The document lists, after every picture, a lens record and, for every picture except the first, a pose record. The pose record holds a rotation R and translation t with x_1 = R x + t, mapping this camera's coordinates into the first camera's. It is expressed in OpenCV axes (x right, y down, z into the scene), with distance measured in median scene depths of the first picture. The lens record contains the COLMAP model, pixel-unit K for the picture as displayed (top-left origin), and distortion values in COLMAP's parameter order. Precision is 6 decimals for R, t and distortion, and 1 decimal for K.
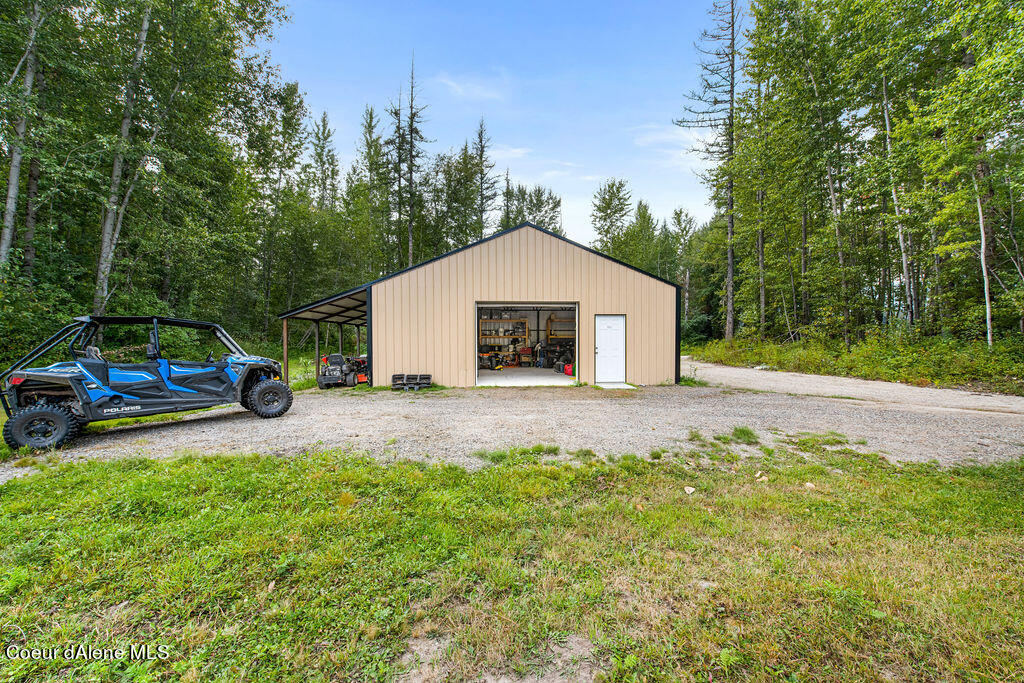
lens RADIAL K [[404.6, 0, 512.5], [0, 404.6, 341.1], [0, 0, 1]] dist [-0.003912, -0.000527]
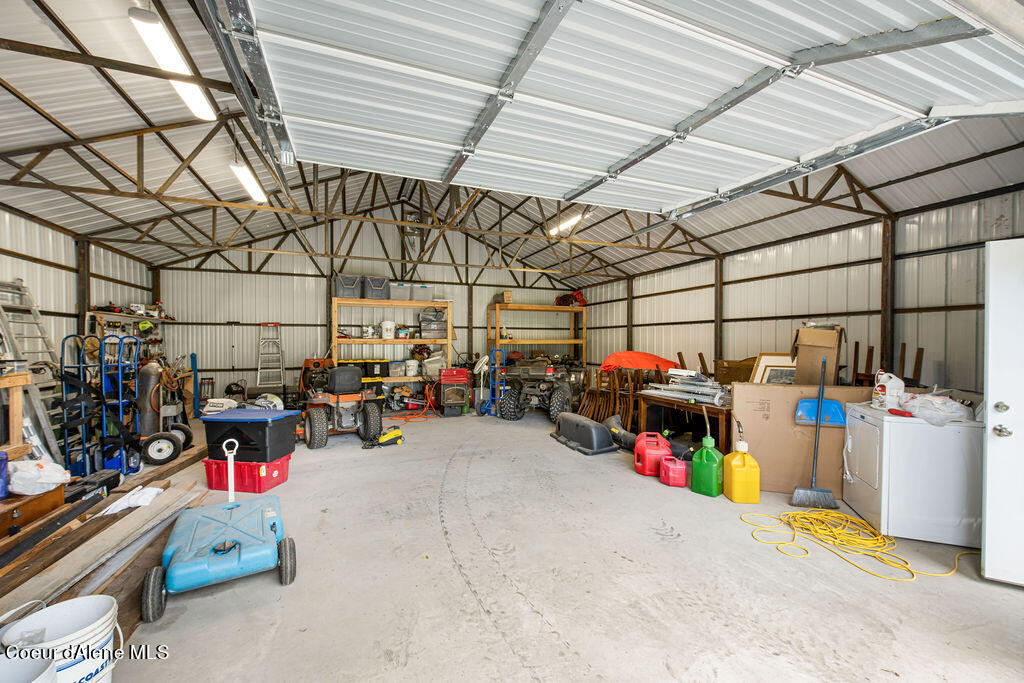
lens RADIAL K [[404.6, 0, 510.3], [0, 404.6, 344.4], [0, 0, 1]] dist [-0.003912, -0.000527]
pose [[0.953555, -0.000331, 0.301219, -0.033573], [-0.002646, 0.999952, 0.009477, -0.011695], [-0.301208, -0.009834, 0.953508, 0.552483]]
